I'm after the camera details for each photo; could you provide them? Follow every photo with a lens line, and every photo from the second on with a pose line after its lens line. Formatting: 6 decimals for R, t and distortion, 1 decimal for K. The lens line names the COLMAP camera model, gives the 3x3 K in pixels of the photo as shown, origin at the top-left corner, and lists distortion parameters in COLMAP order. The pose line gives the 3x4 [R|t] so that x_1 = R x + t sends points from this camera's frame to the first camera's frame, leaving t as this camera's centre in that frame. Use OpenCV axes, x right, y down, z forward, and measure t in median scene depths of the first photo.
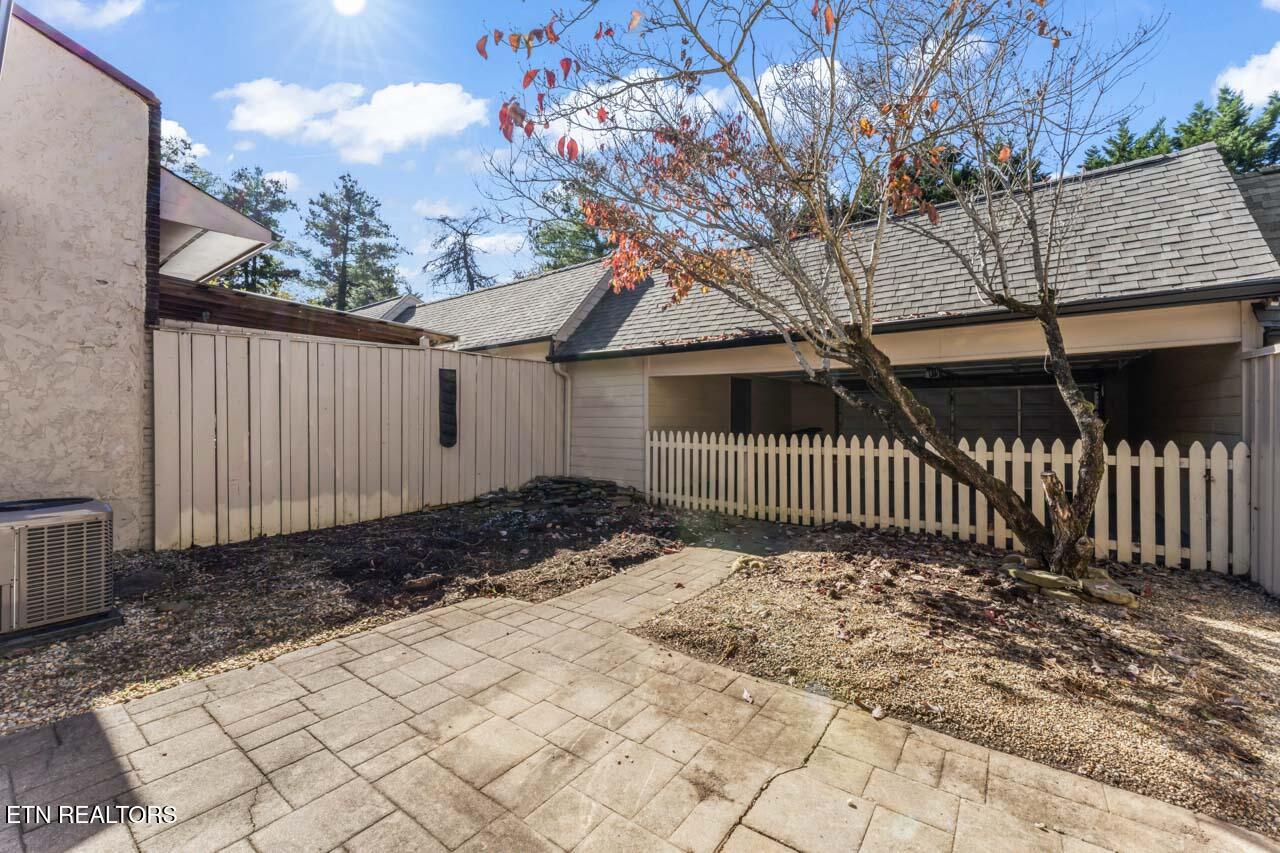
lens RADIAL K [[517.2, 0, 632.7], [0, 517.2, 421.6], [0, 0, 1]] dist [0.000977, -0.000179]
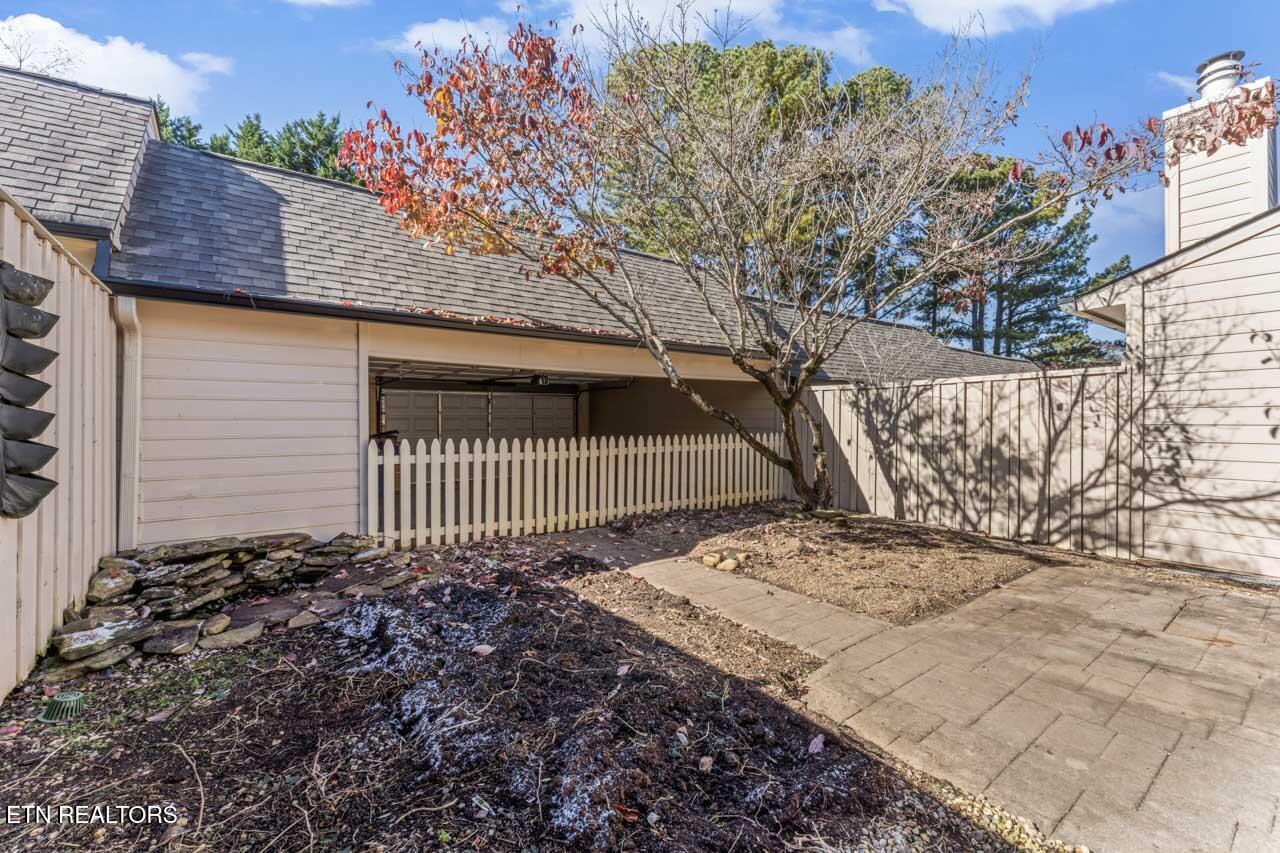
lens RADIAL K [[517.2, 0, 634.0], [0, 517.2, 420.5], [0, 0, 1]] dist [0.000977, -0.000179]
pose [[0.301862, -0.000683, 0.953351, -0.669783], [0.004869, 0.999988, -0.000825, -0.006974], [-0.953339, 0.004891, 0.301862, 0.688881]]
